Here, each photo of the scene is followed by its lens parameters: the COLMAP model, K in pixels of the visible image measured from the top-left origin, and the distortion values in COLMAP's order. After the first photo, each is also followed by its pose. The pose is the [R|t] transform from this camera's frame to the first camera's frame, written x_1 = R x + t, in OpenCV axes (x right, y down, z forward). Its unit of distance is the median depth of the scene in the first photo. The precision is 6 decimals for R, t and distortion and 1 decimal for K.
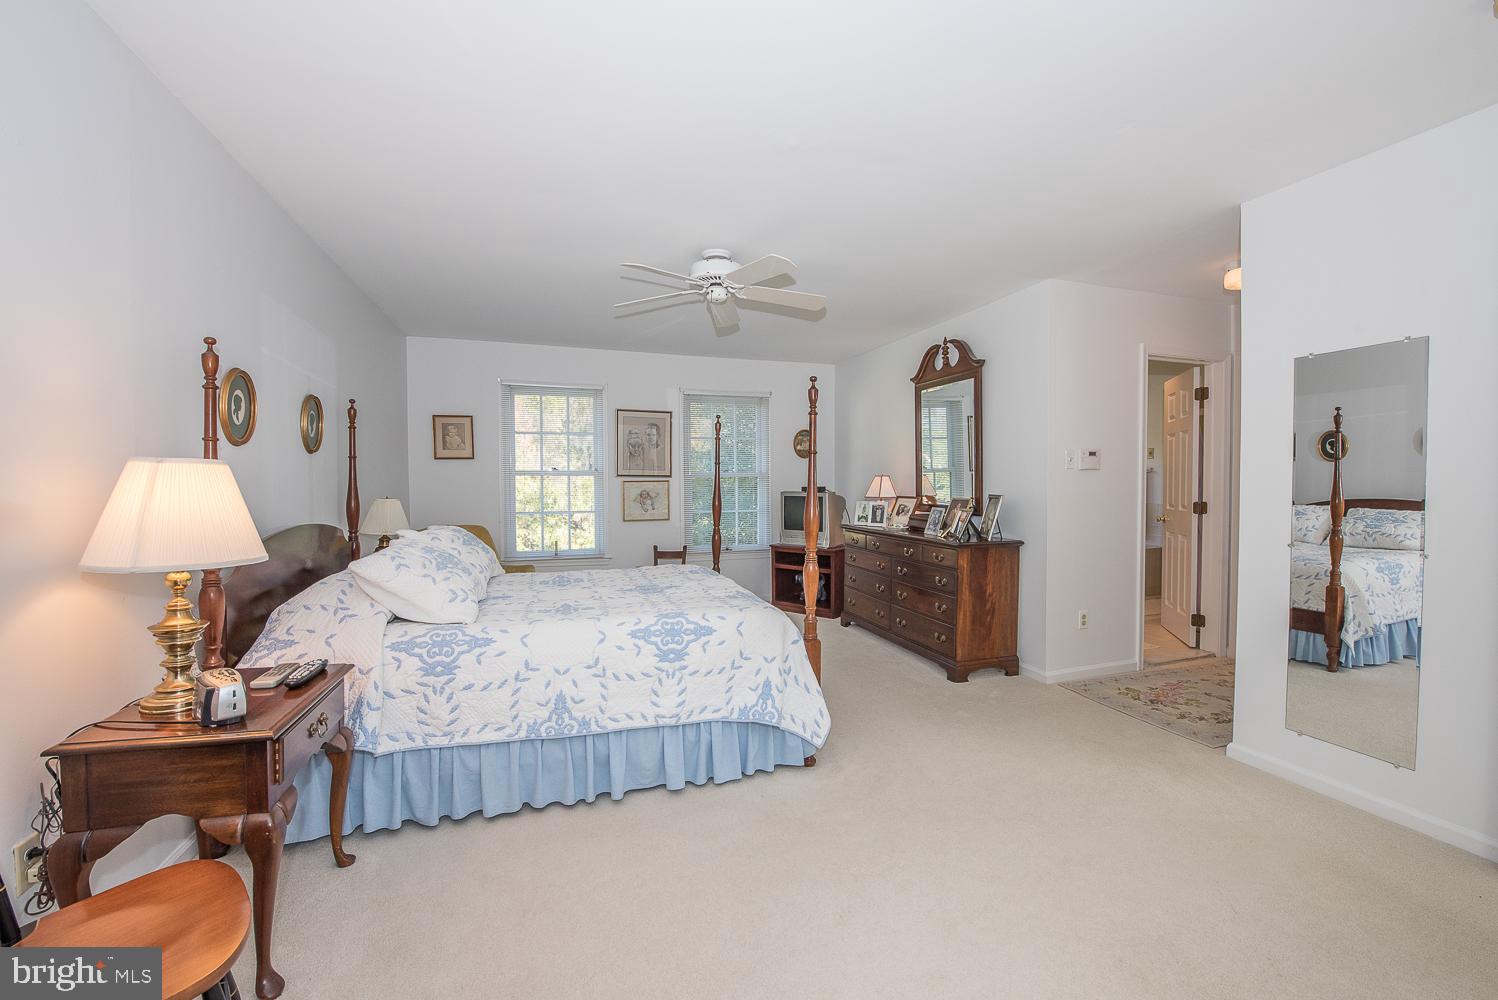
lens RADIAL K [[595.7, 0, 747.7], [0, 595.7, 496.7], [0, 0, 1]] dist [-0.018806, -0.001529]
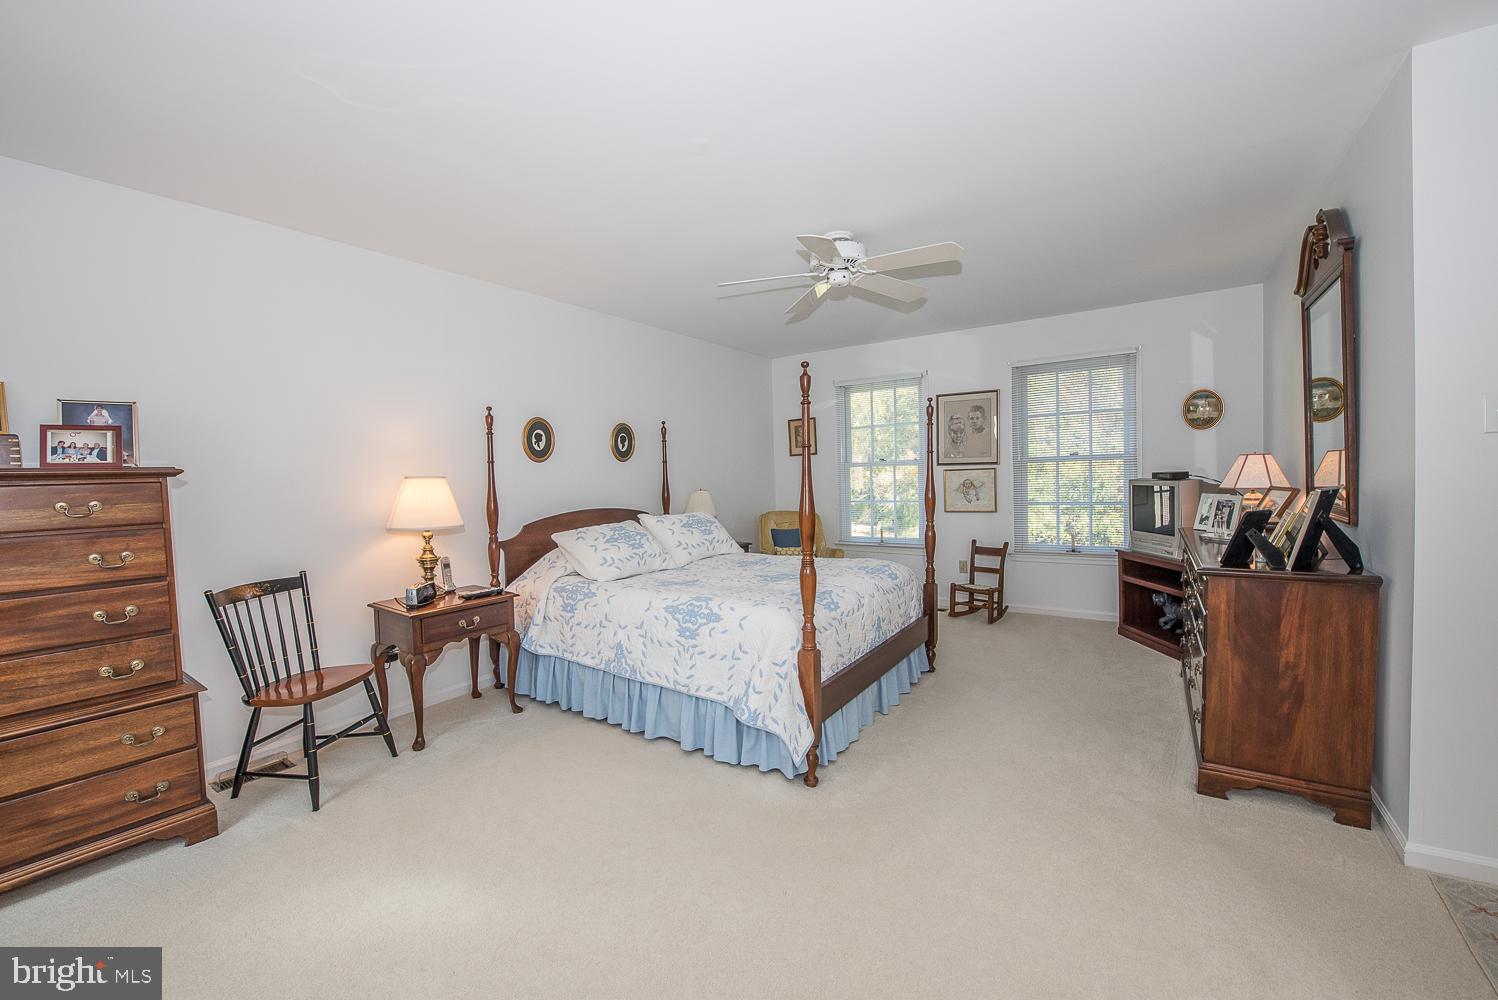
lens RADIAL K [[595.7, 0, 745.5], [0, 595.7, 495.3], [0, 0, 1]] dist [-0.018806, -0.001529]
pose [[0.603158, 0.011135, -0.797544, 0.783198], [0.008811, 0.999749, 0.020622, -0.017842], [0.797573, -0.019465, 0.602908, 0.376269]]
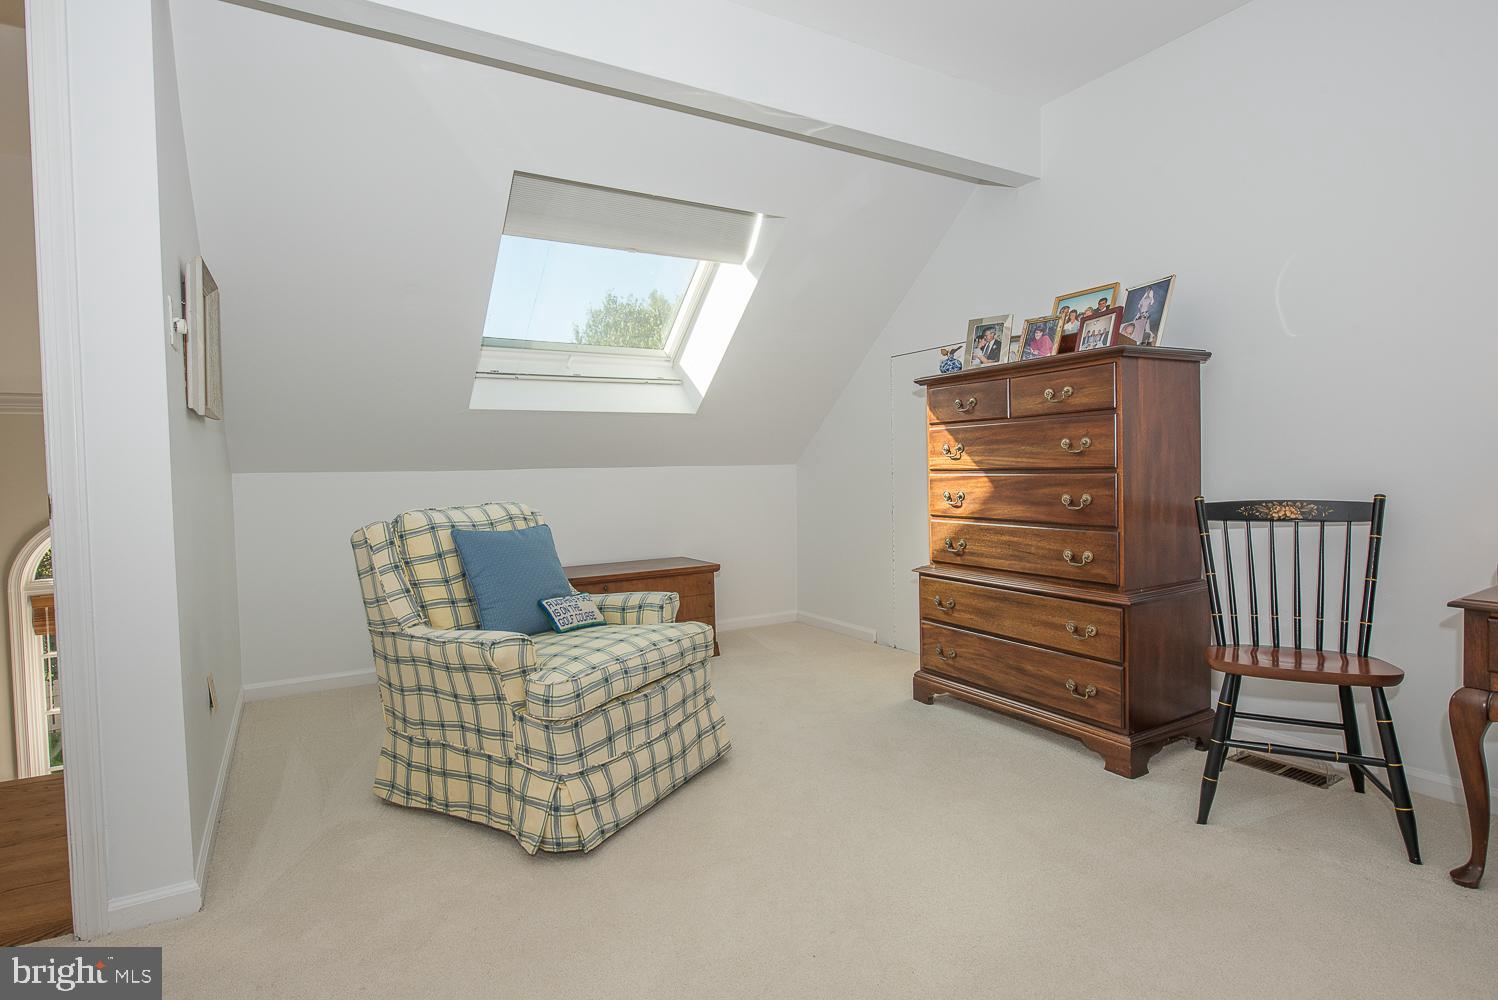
lens RADIAL K [[751.7, 0, 759.5], [0, 751.7, 499.2], [0, 0, 1]] dist [-0.006597, -0.000365]
pose [[-0.973647, 0.029050, -0.226202, 0.302573], [0.015078, 0.997884, 0.063249, 0.076298], [0.227561, 0.058171, -0.972025, 1.027473]]
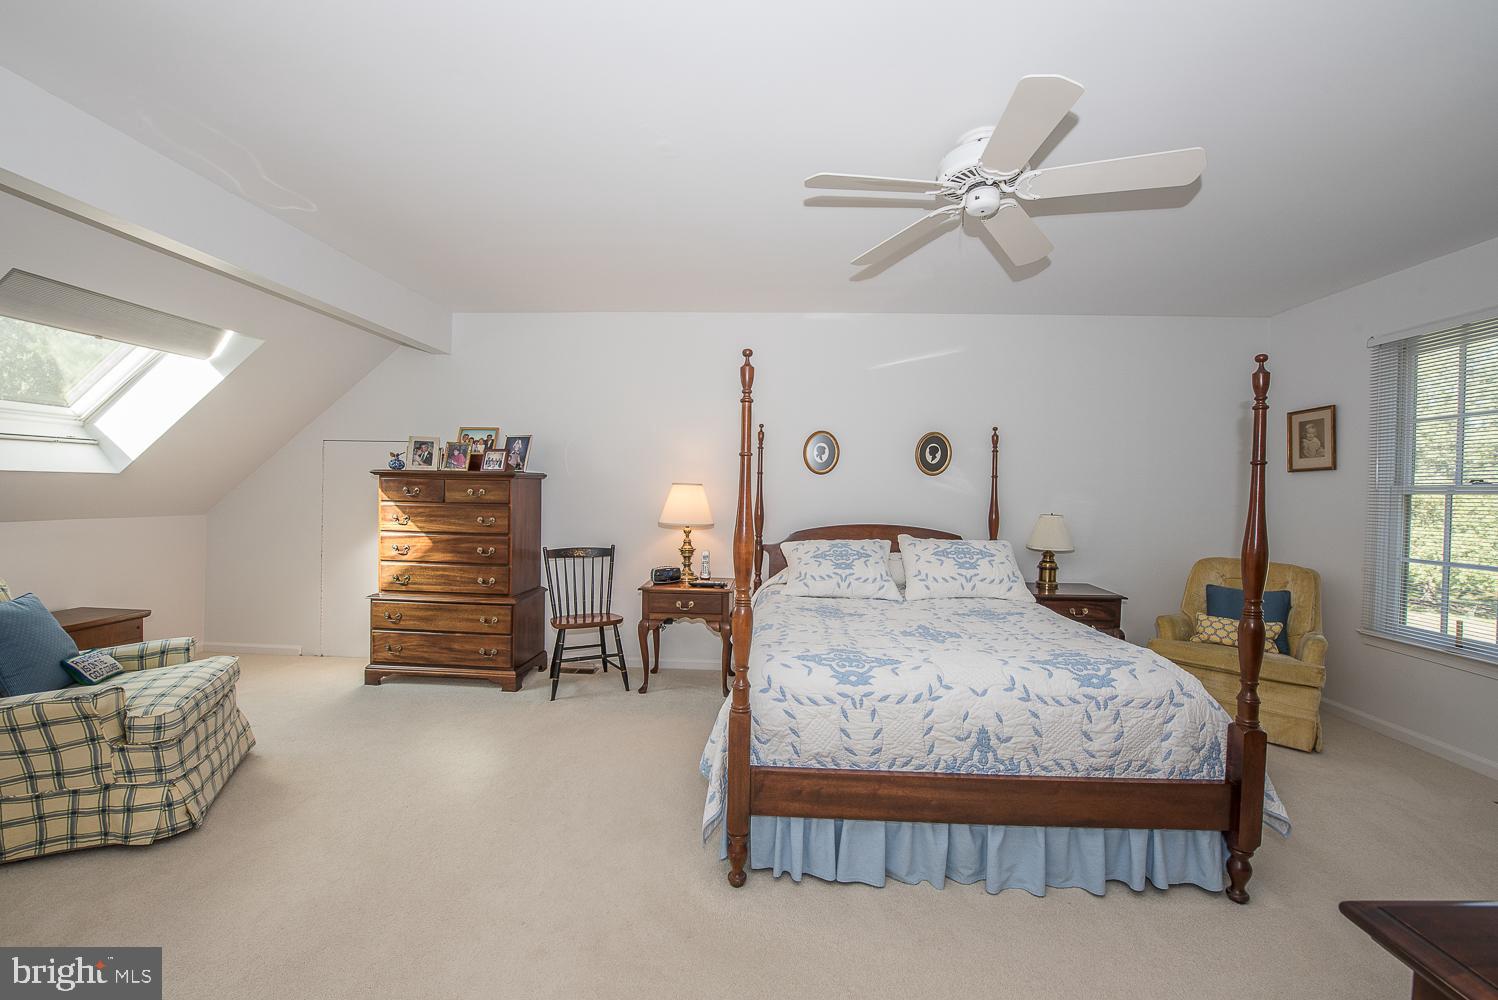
lens RADIAL K [[595.7, 0, 741.8], [0, 595.7, 494.9], [0, 0, 1]] dist [-0.018806, -0.001529]
pose [[-0.364107, -0.000516, -0.931357, 0.792795], [-0.041056, 0.999037, 0.015497, -0.036708], [0.930452, 0.043880, -0.363777, 1.264836]]
